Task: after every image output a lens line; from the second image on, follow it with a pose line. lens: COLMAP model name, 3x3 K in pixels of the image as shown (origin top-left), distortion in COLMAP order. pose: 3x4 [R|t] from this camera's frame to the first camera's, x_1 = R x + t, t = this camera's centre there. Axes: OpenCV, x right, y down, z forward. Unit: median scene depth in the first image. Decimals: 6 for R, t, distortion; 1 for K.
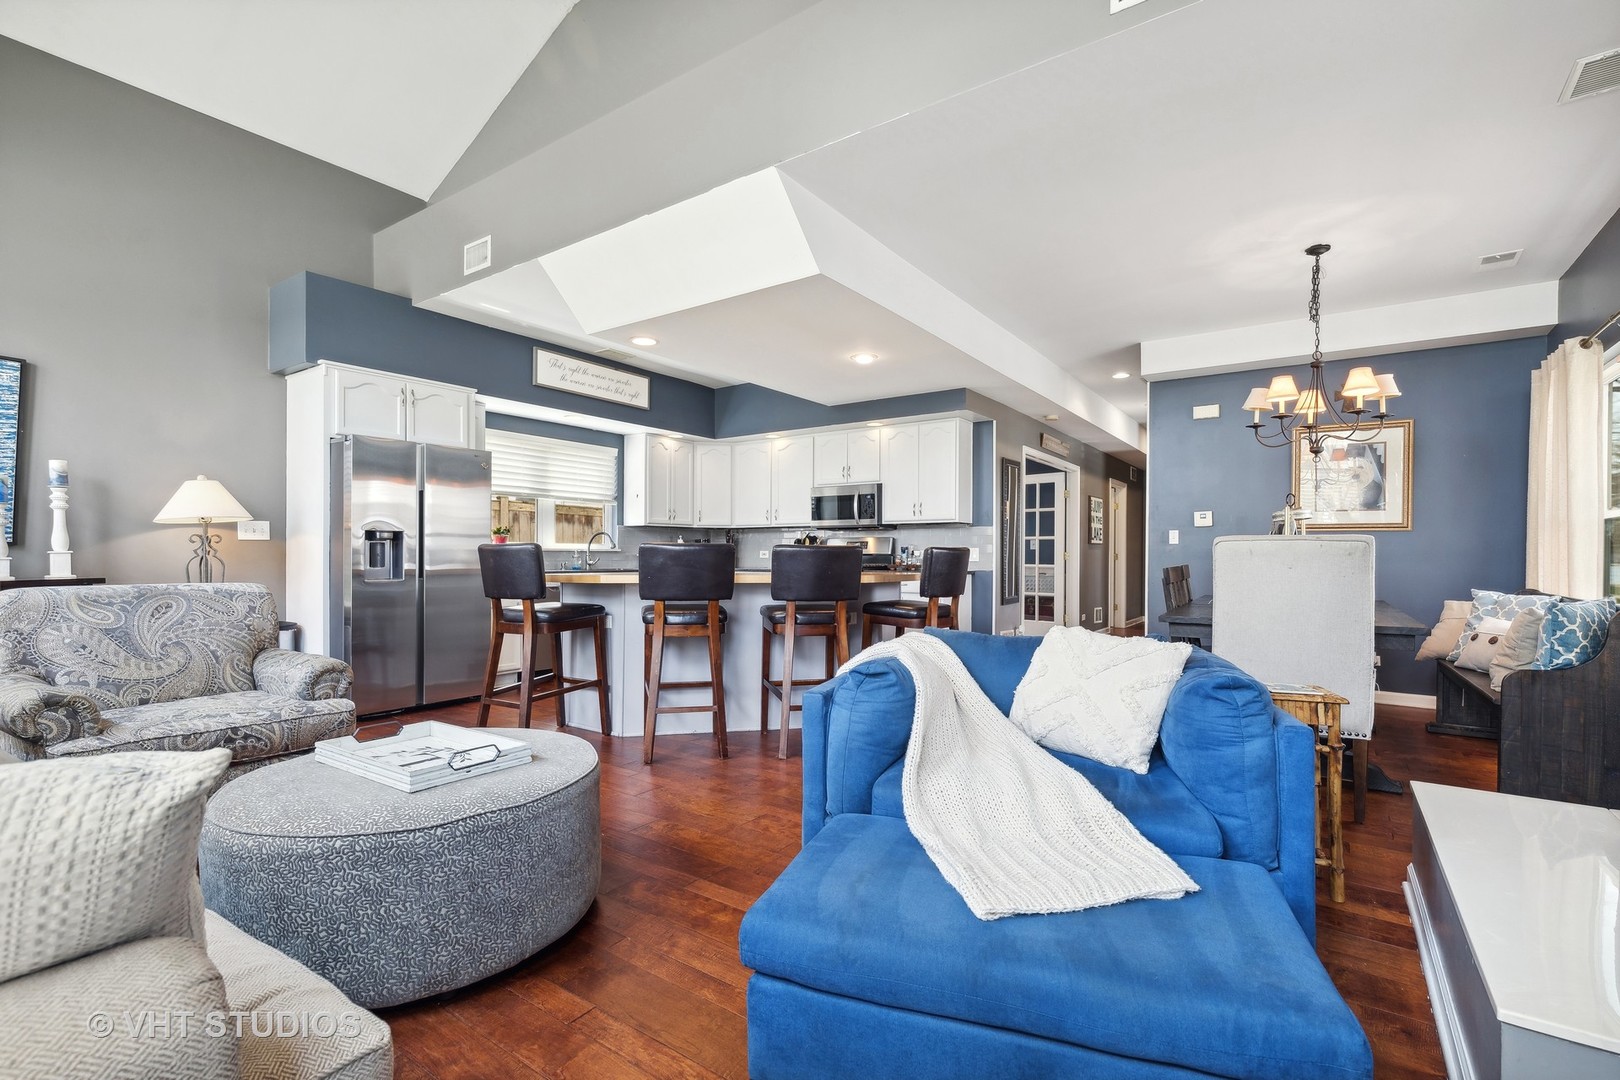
lens RADIAL K [[732.3, 0, 812.9], [0, 732.3, 549.7], [0, 0, 1]] dist [0.001451, 0.000269]
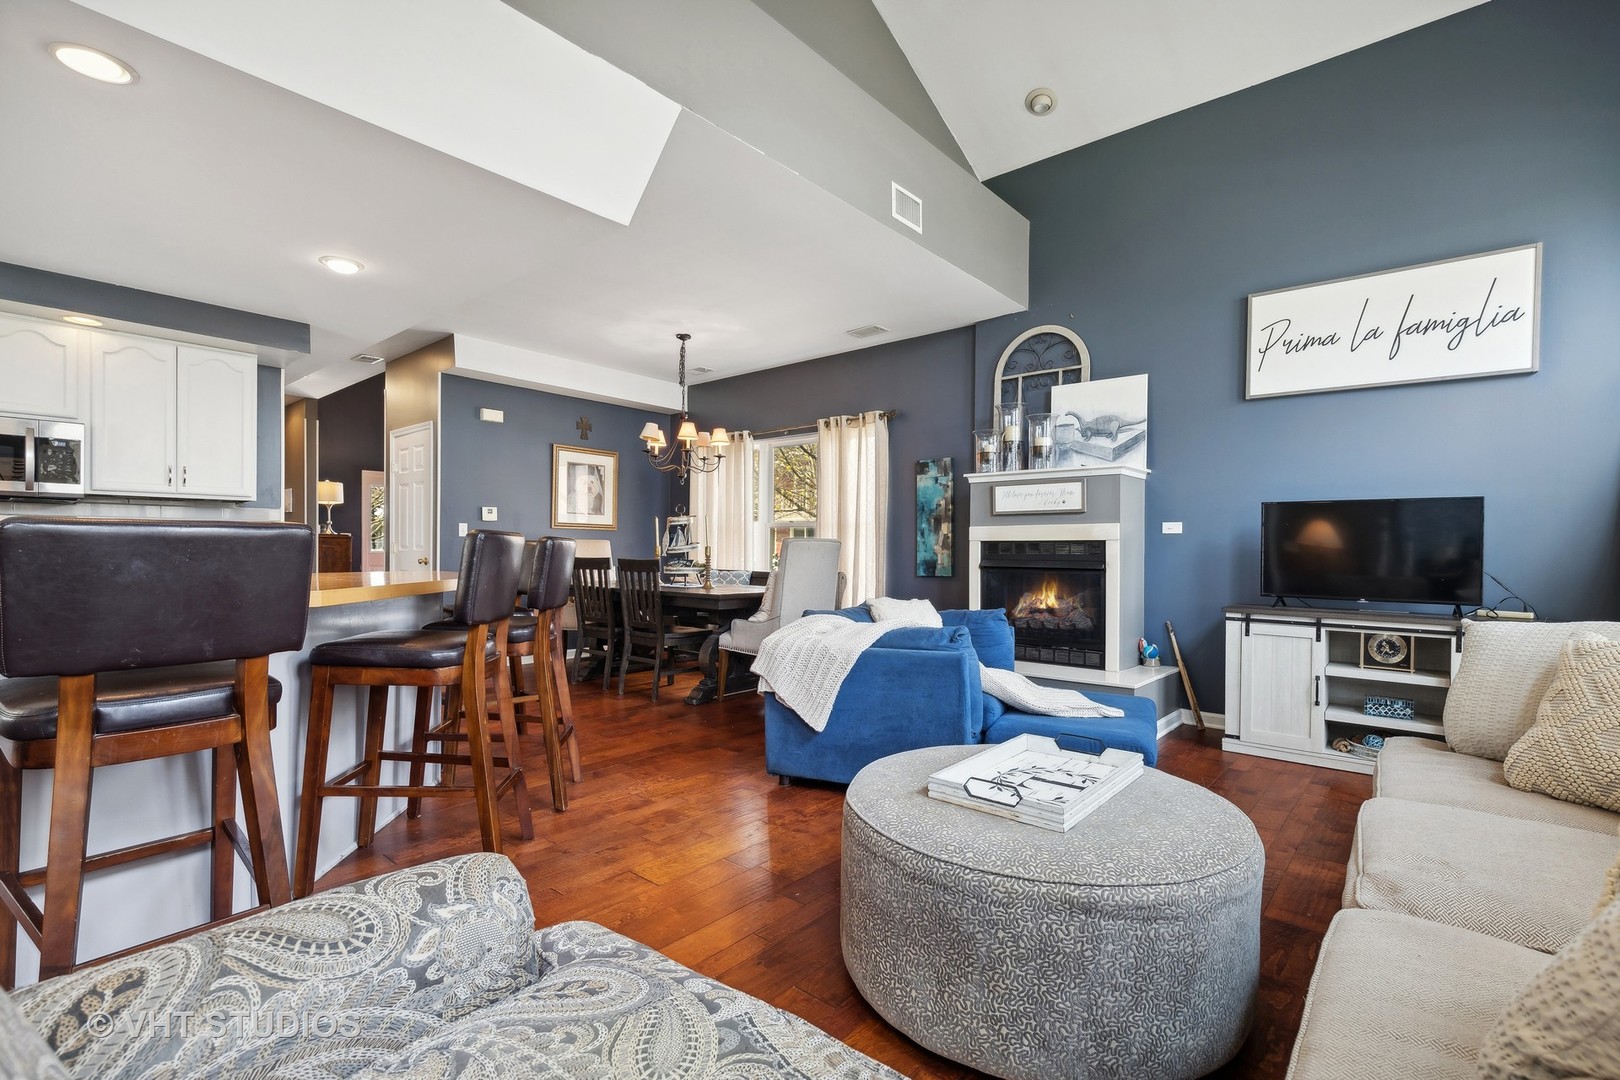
lens RADIAL K [[732.3, 0, 812.9], [0, 732.3, 549.7], [0, 0, 1]] dist [0.001451, 0.000269]
pose [[0.091729, -0.004507, 0.995774, -0.441153], [-0.010031, 0.999935, 0.005450, 0.000695], [-0.995733, -0.010489, 0.091678, 0.367398]]
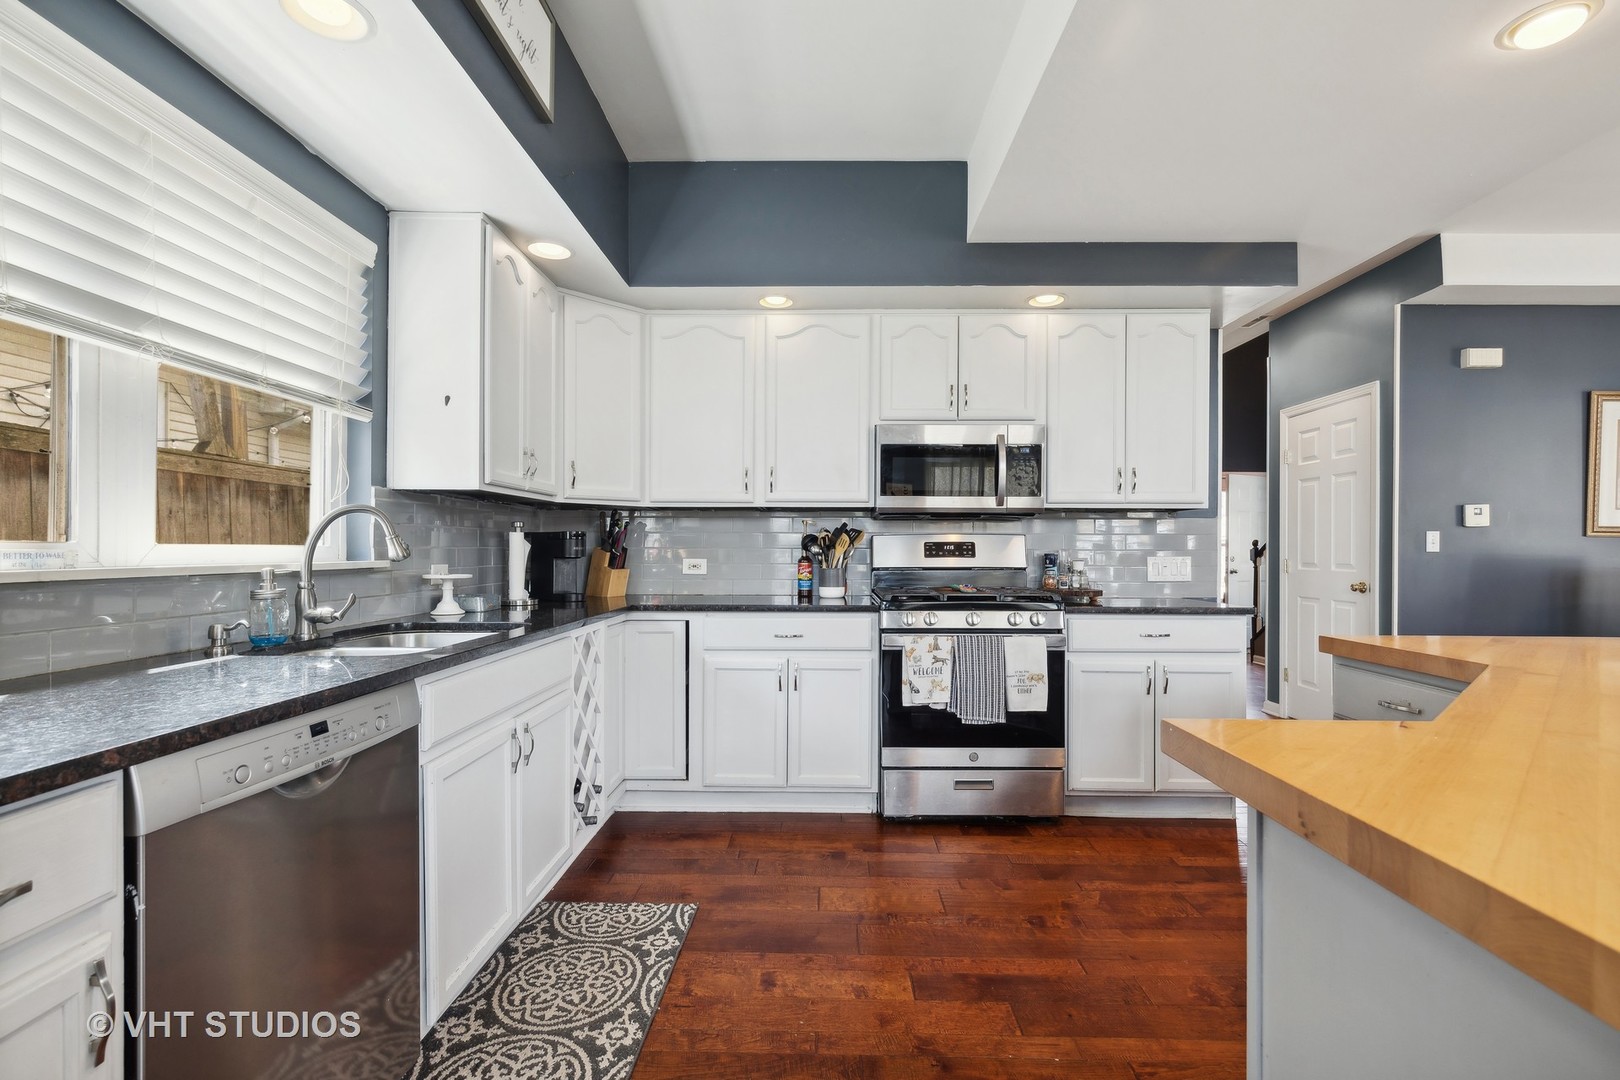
lens RADIAL K [[732.3, 0, 812.9], [0, 732.3, 549.7], [0, 0, 1]] dist [0.001451, 0.000269]
pose [[0.825646, 0.000069, 0.564189, -0.314735], [-0.007747, 0.999907, 0.011215, -0.011198], [-0.564136, -0.013630, 0.825569, 0.684121]]
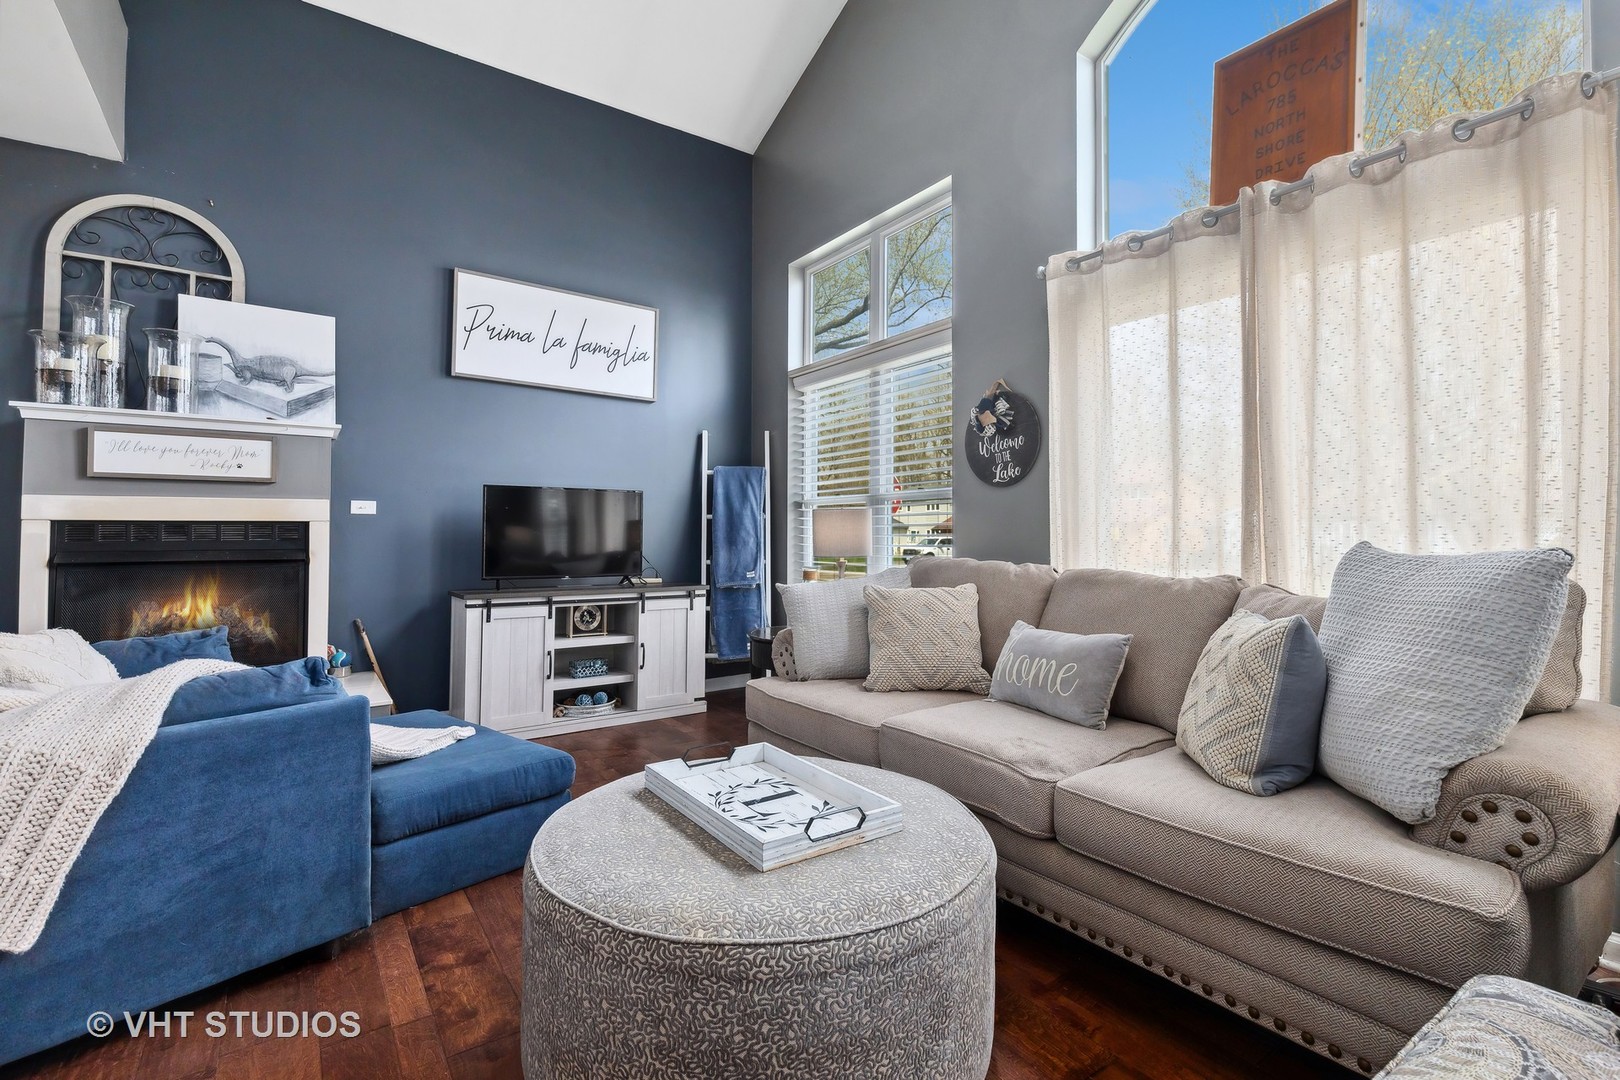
lens RADIAL K [[741.9, 0, 809.8], [0, 741.9, 514.2], [0, 0, 1]] dist [0.010486, 0.000042]
pose [[-0.940492, 0.004500, 0.339785, -0.259034], [-0.005447, 0.999584, -0.028315, 0.000839], [-0.339771, -0.028481, -0.940077, 0.530423]]
